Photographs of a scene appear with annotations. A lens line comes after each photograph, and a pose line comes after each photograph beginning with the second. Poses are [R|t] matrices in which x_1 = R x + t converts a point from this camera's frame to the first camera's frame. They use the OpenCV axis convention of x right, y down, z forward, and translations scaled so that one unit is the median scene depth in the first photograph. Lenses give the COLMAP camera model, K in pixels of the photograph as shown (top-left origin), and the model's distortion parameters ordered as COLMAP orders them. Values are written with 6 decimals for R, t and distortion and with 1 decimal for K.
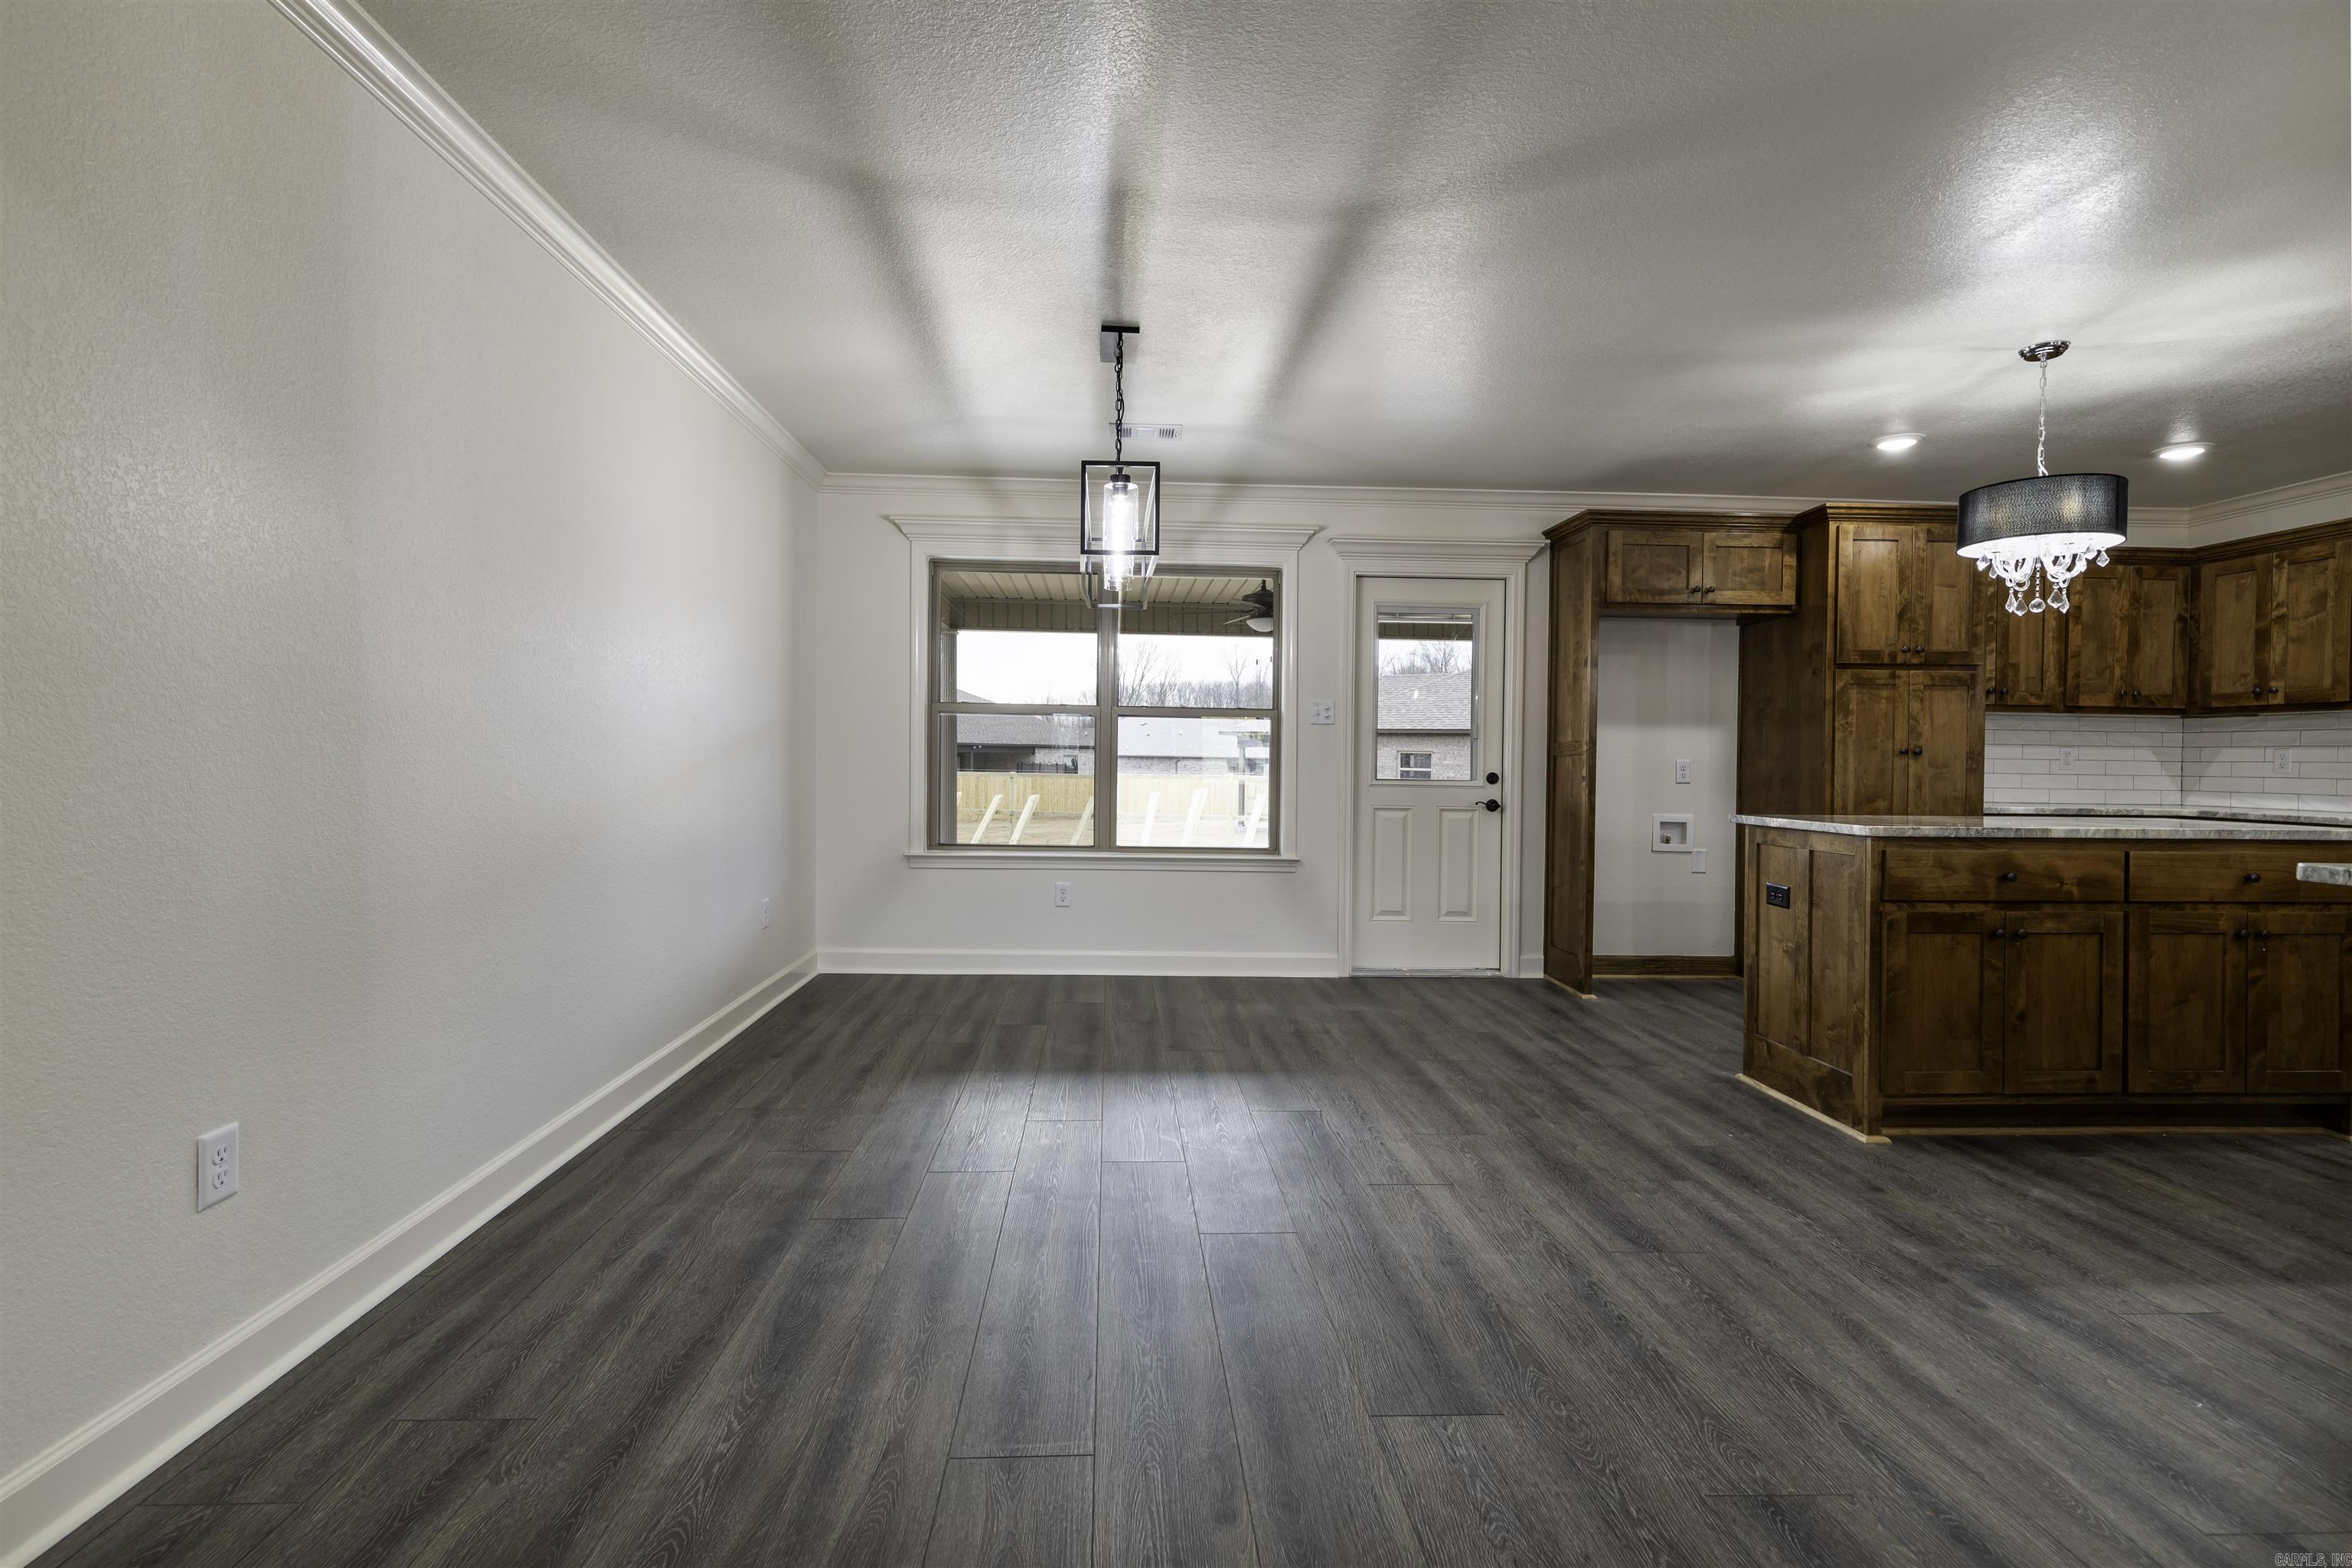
lens RADIAL K [[1068.8, 0, 1152.8], [0, 1068.8, 768.0], [0, 0, 1]] dist [0.009980, -0.002578]
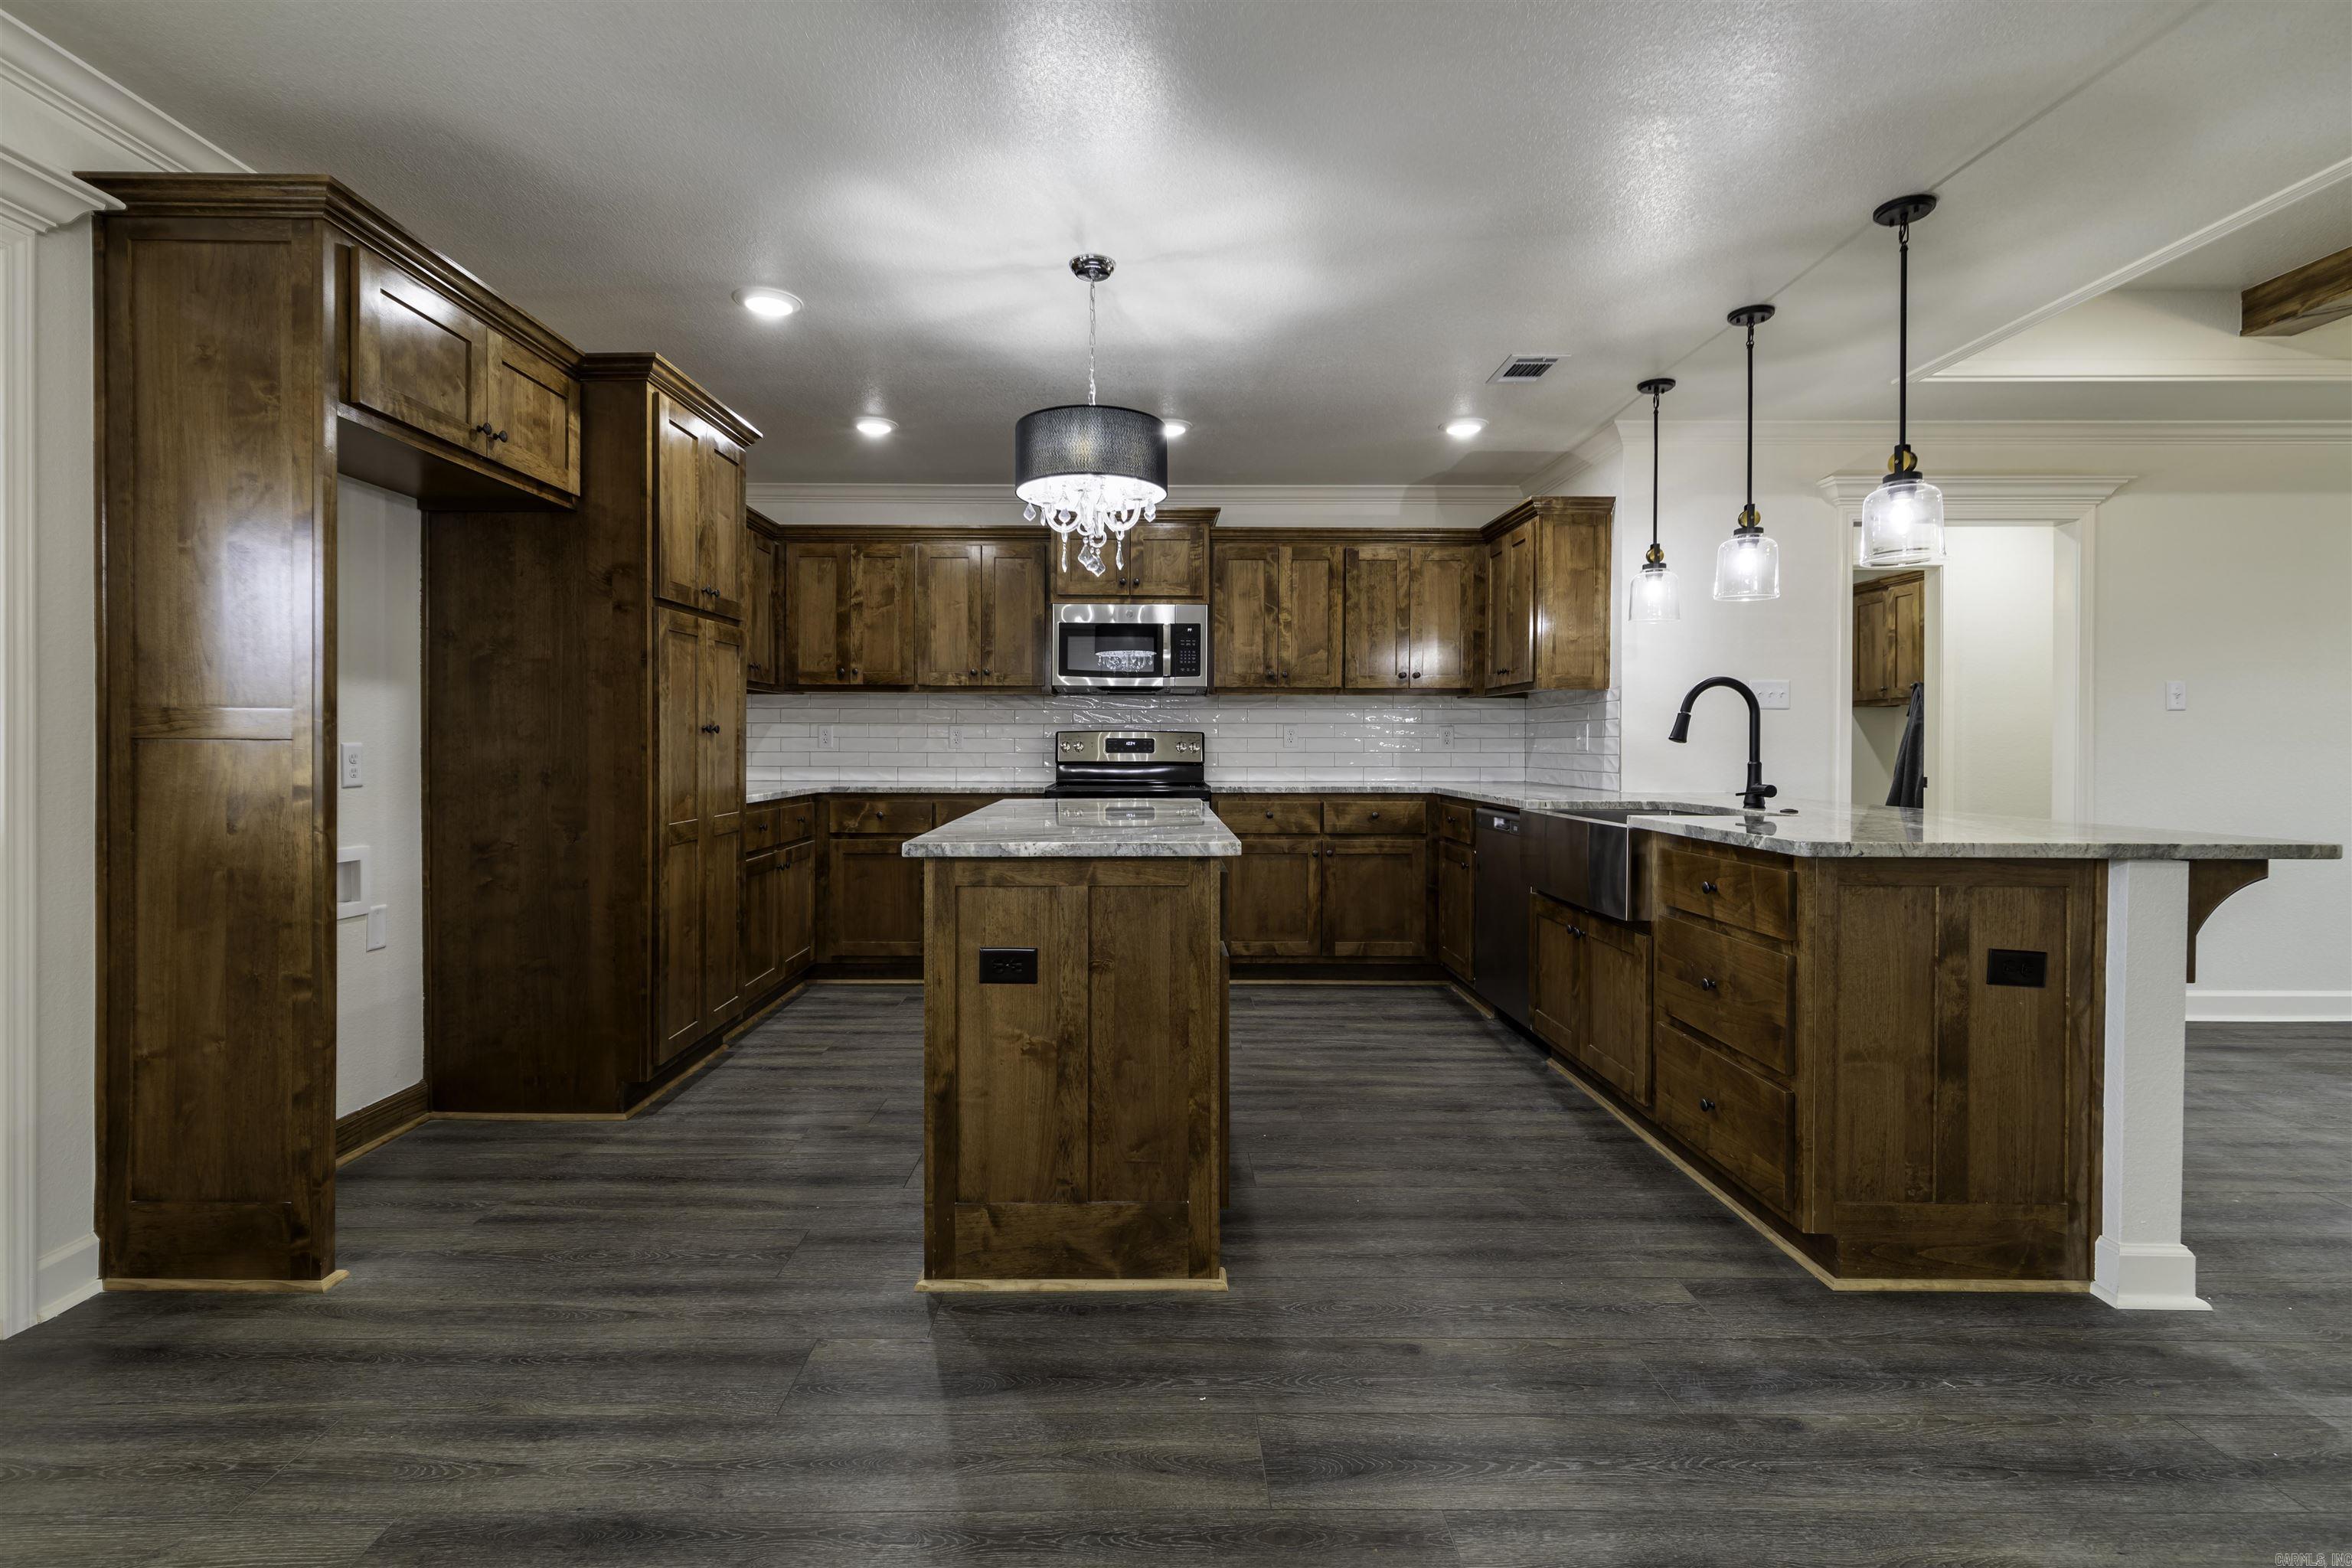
lens RADIAL K [[1068.8, 0, 1155.4], [0, 1068.8, 750.3], [0, 0, 1]] dist [0.009980, -0.002578]
pose [[0.040297, -0.022311, 0.998939, -0.022004], [0.008618, 0.999721, 0.021981, -0.013767], [-0.999151, 0.007723, 0.040478, 0.644884]]
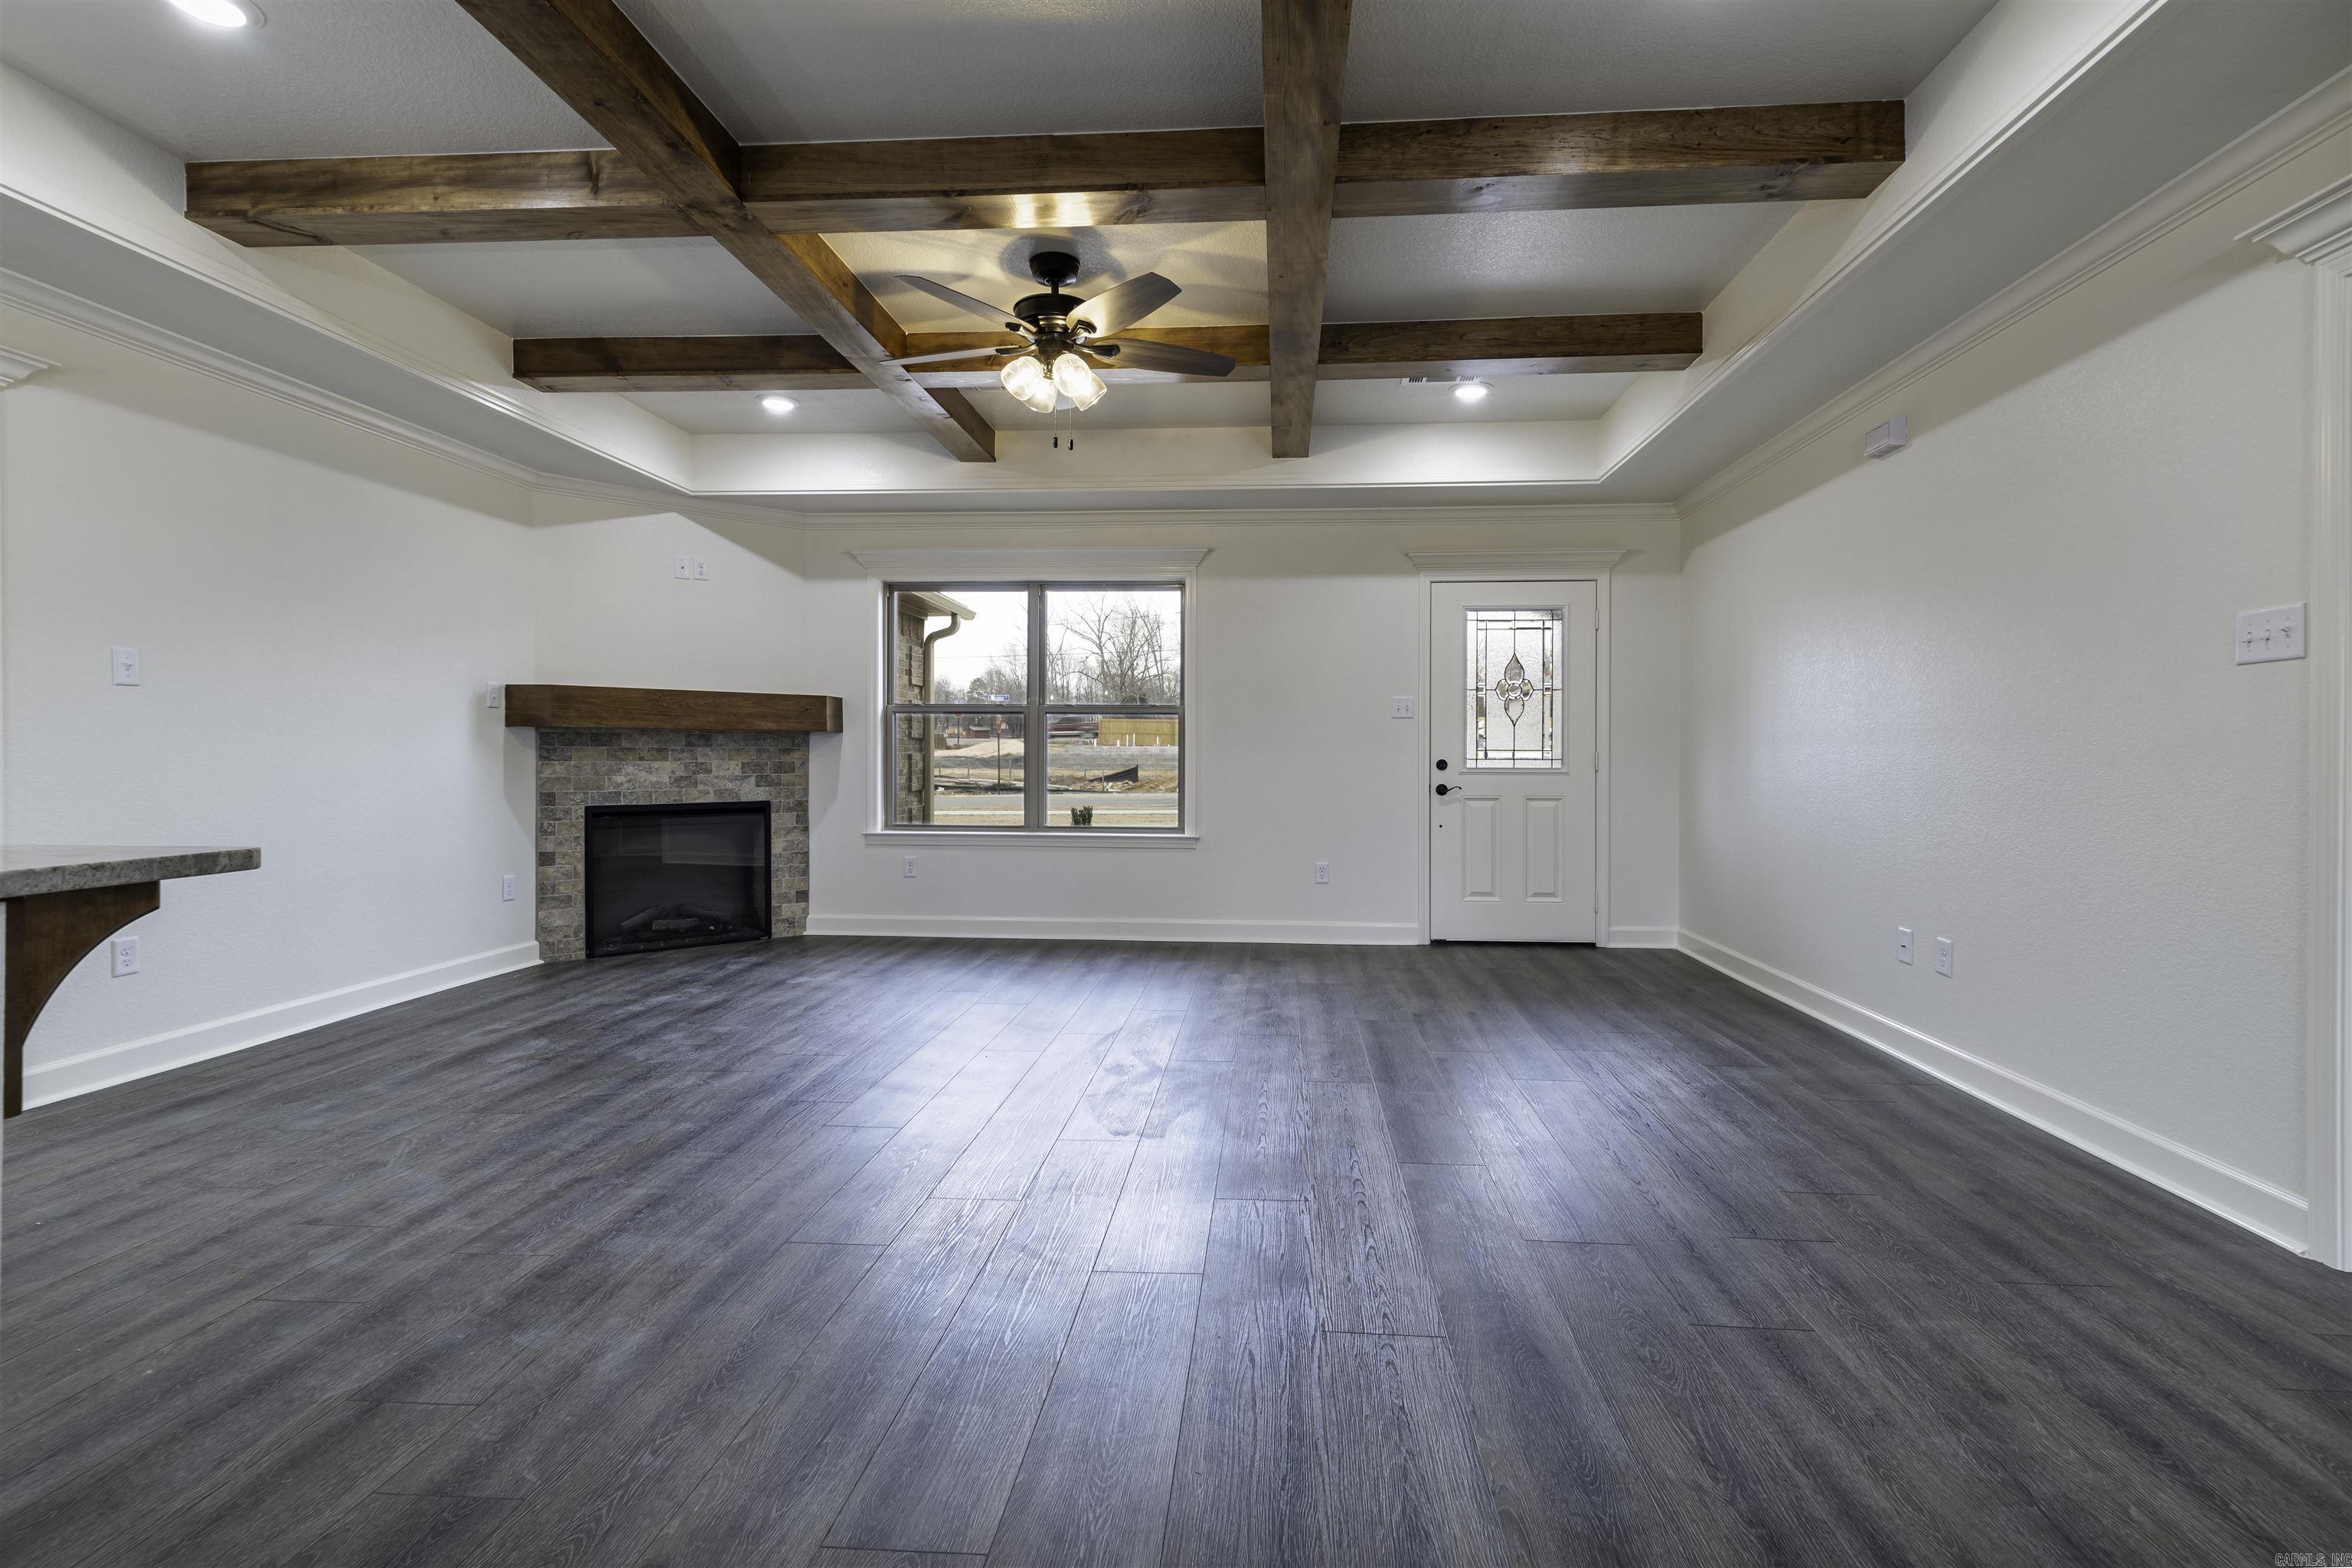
lens RADIAL K [[1068.8, 0, 1209.7], [0, 1068.8, 770.8], [0, 0, 1]] dist [0.009980, -0.002578]
pose [[-0.994205, -0.022443, 0.105128, 0.135121], [-0.019566, 0.999408, 0.028313, 0.002258], [-0.105702, 0.026091, -0.994056, 0.451993]]
